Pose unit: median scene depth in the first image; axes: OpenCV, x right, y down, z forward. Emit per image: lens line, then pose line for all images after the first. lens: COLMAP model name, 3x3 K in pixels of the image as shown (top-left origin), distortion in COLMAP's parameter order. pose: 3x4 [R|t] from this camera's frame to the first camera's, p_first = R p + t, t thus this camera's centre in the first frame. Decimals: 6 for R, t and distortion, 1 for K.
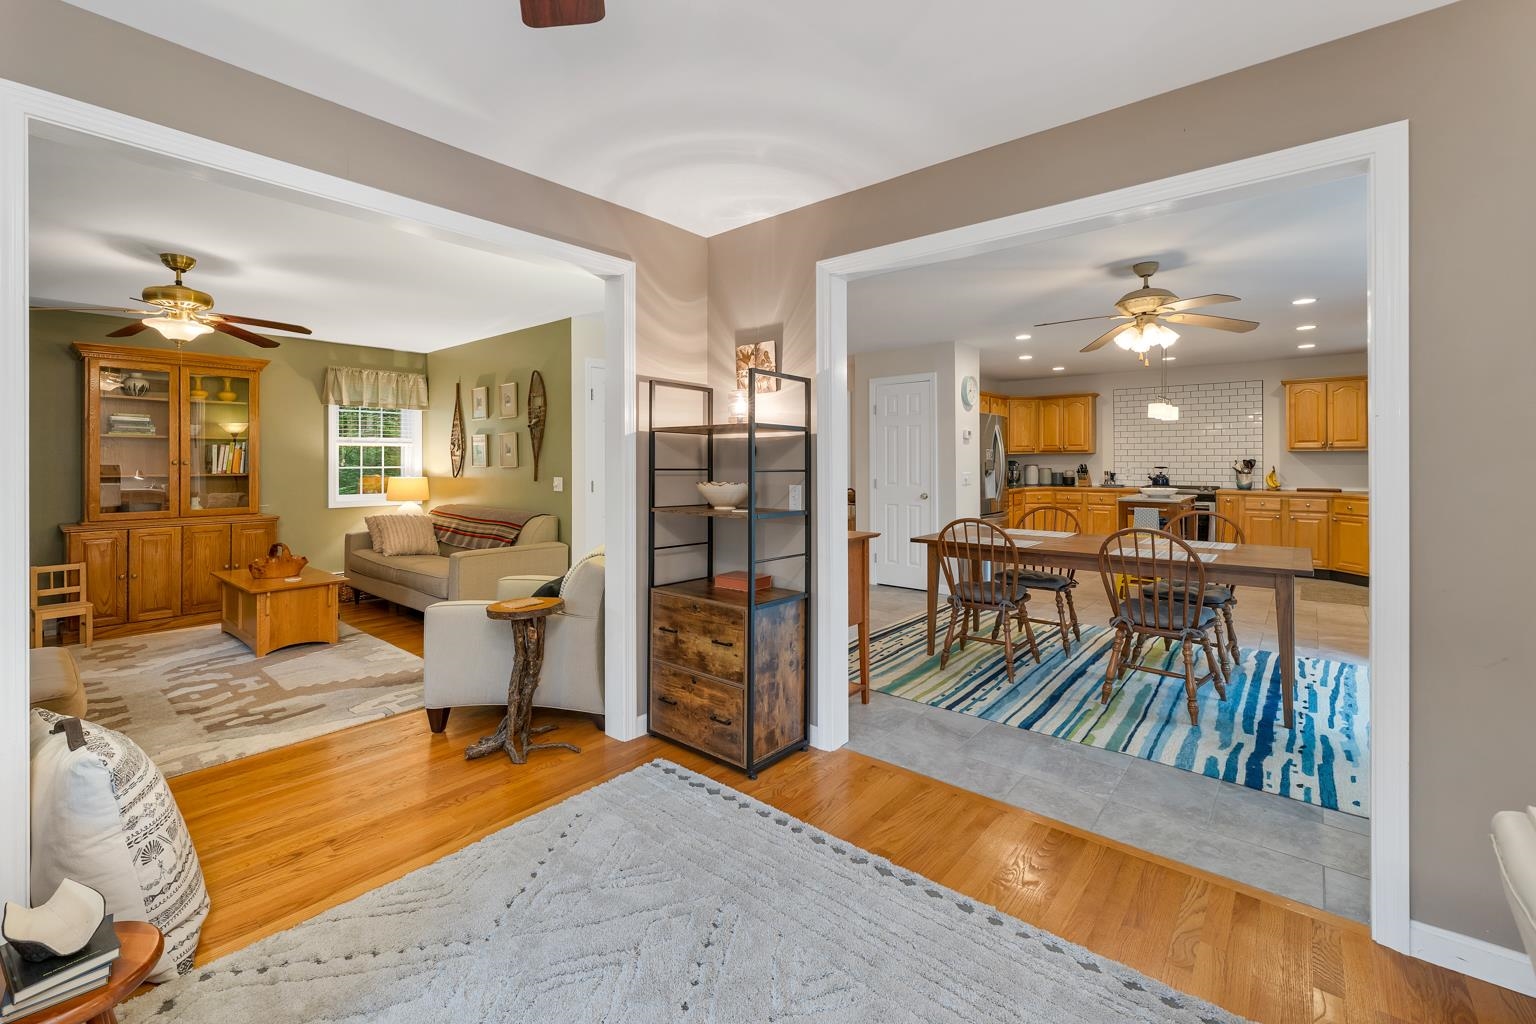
lens RADIAL K [[655.0, 0, 761.9], [0, 655.0, 454.2], [0, 0, 1]] dist [0.003327, -0.000138]
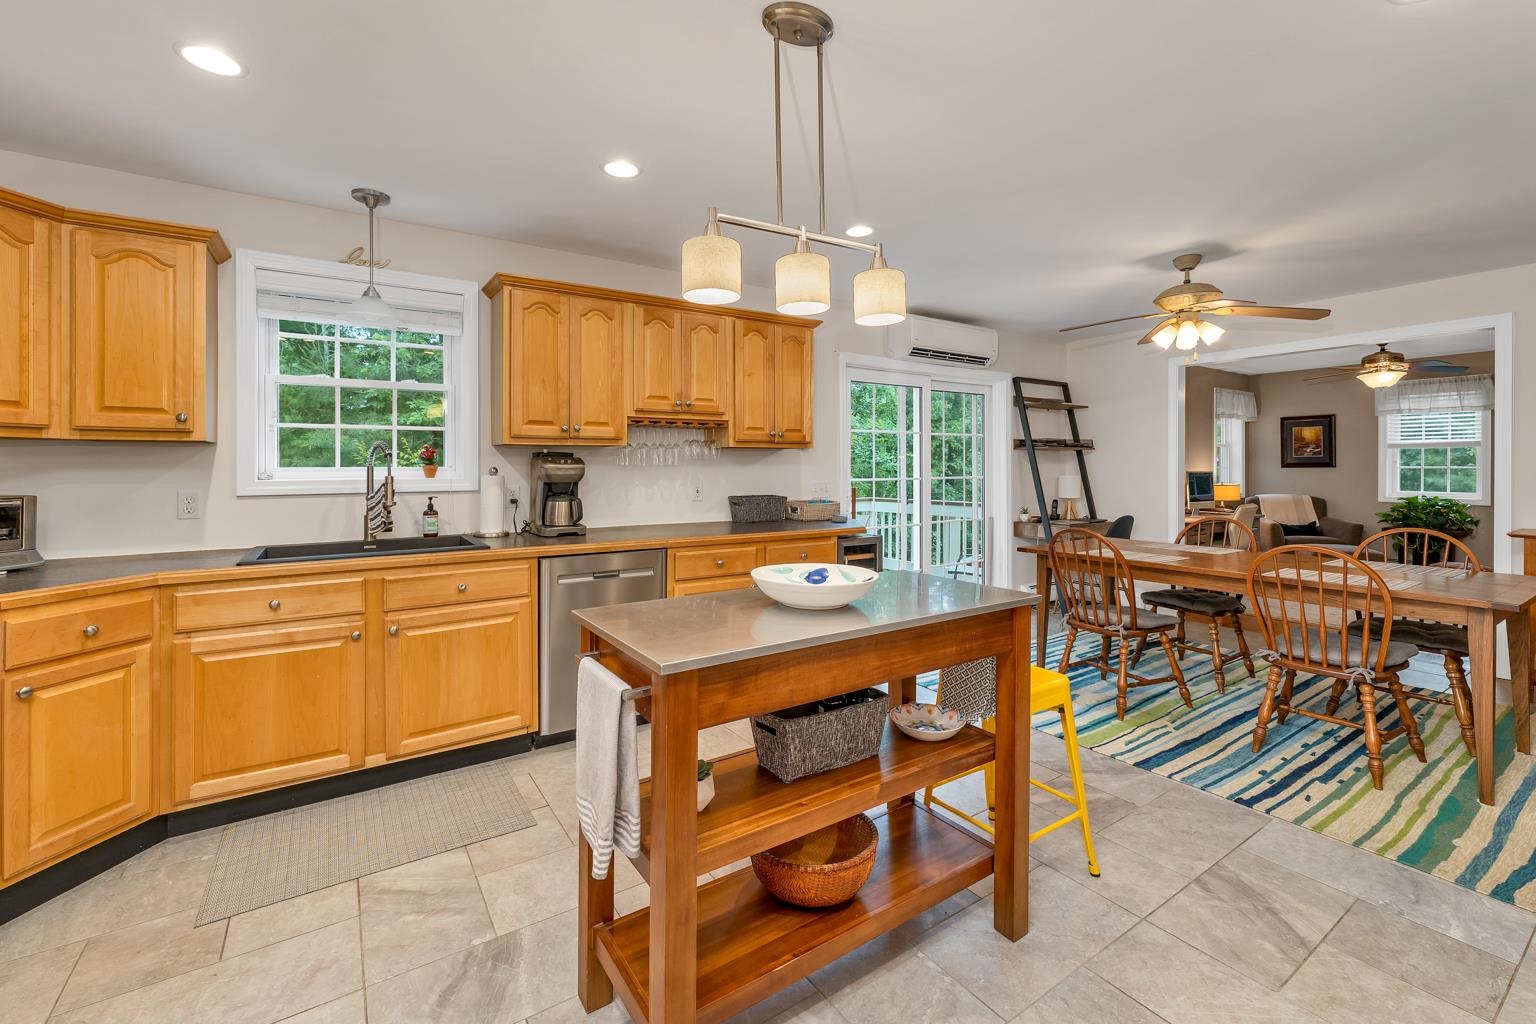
lens RADIAL K [[640.5, 0, 760.4], [0, 640.5, 481.3], [0, 0, 1]] dist [0.001625, 0.000174]
pose [[-0.959456, -0.007495, 0.281757, 0.509354], [-0.002515, 0.999834, 0.018032, 0.008279], [-0.281846, 0.016593, -0.959316, 1.150609]]
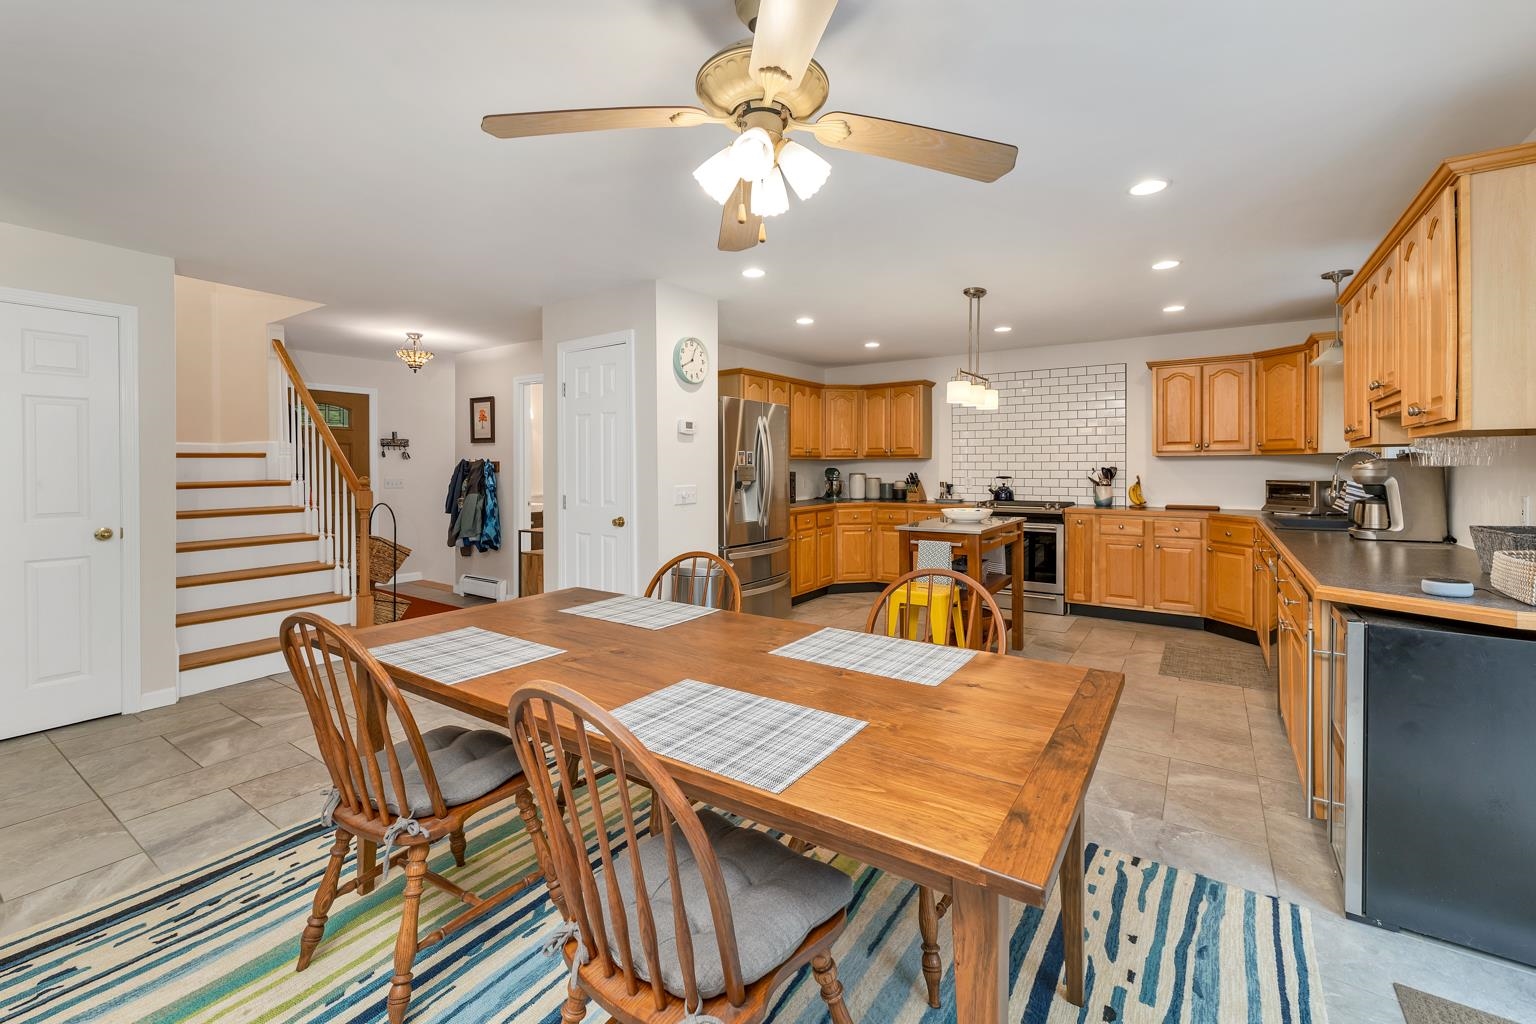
lens RADIAL K [[650.4, 0, 764.9], [0, 650.4, 464.0], [0, 0, 1]] dist [0.008204, -0.000175]
pose [[0.994929, 0.002736, 0.100538, 0.303494], [-0.003003, 0.999992, 0.002501, 0.004248], [-0.100531, -0.002791, 0.994930, 0.324362]]
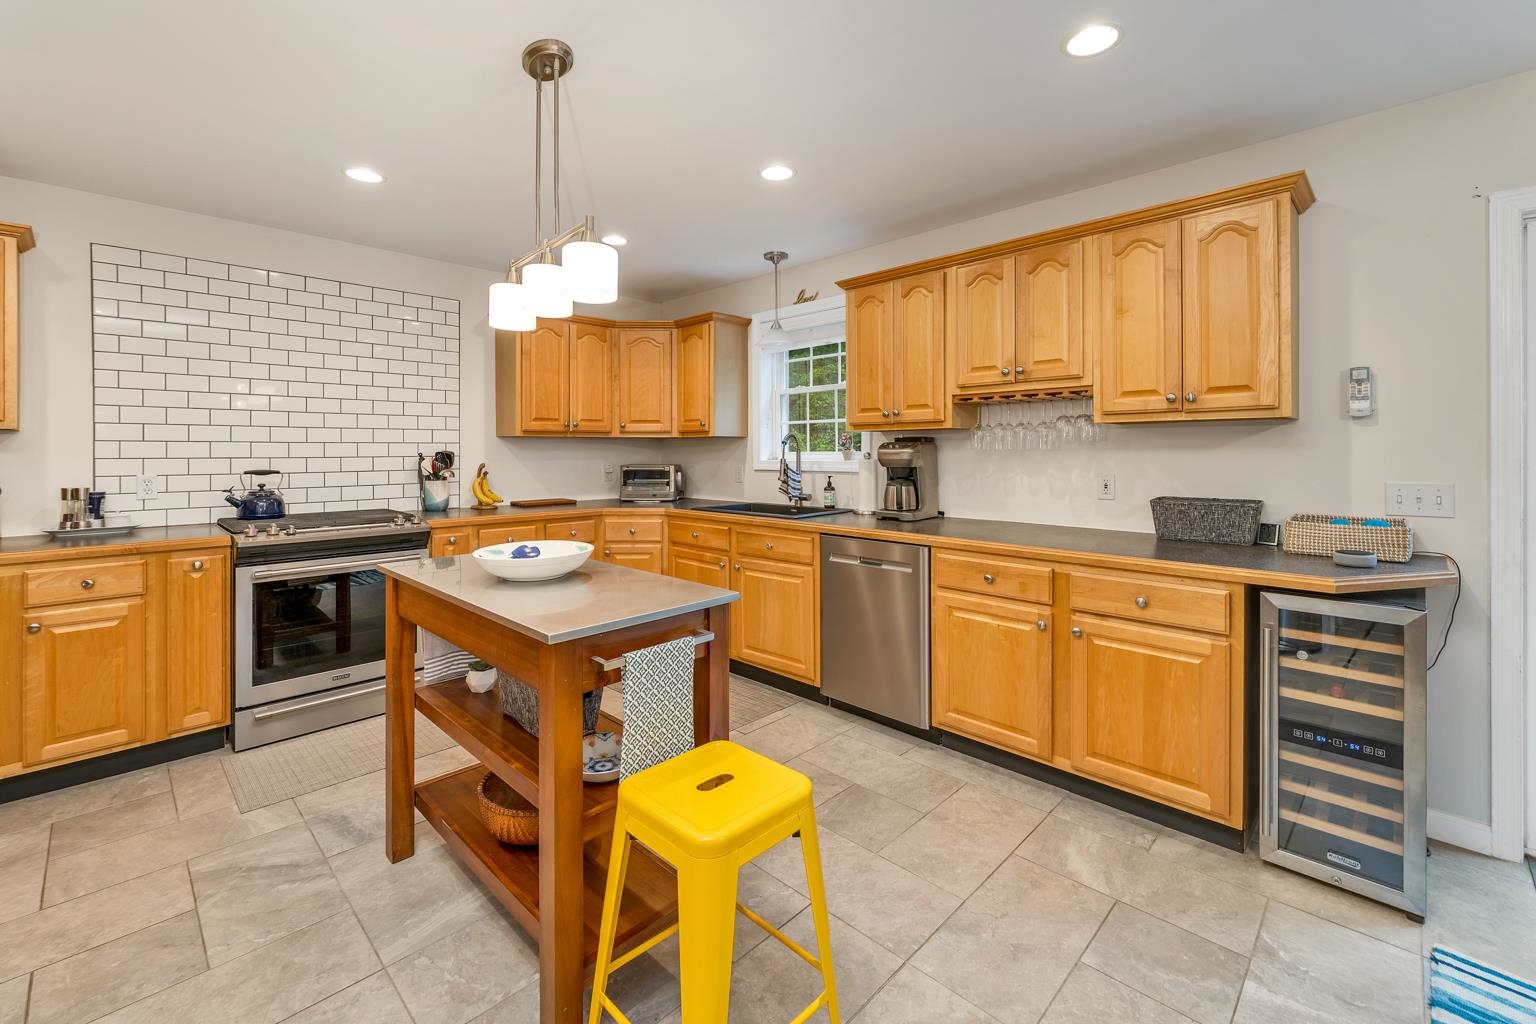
lens RADIAL K [[655.0, 0, 761.9], [0, 655.0, 454.2], [0, 0, 1]] dist [0.003327, -0.000138]
pose [[0.078630, -0.004134, 0.996895, 0.291803], [-0.007066, 0.999964, 0.004704, 0.006744], [-0.996879, -0.007414, 0.078598, 0.804942]]
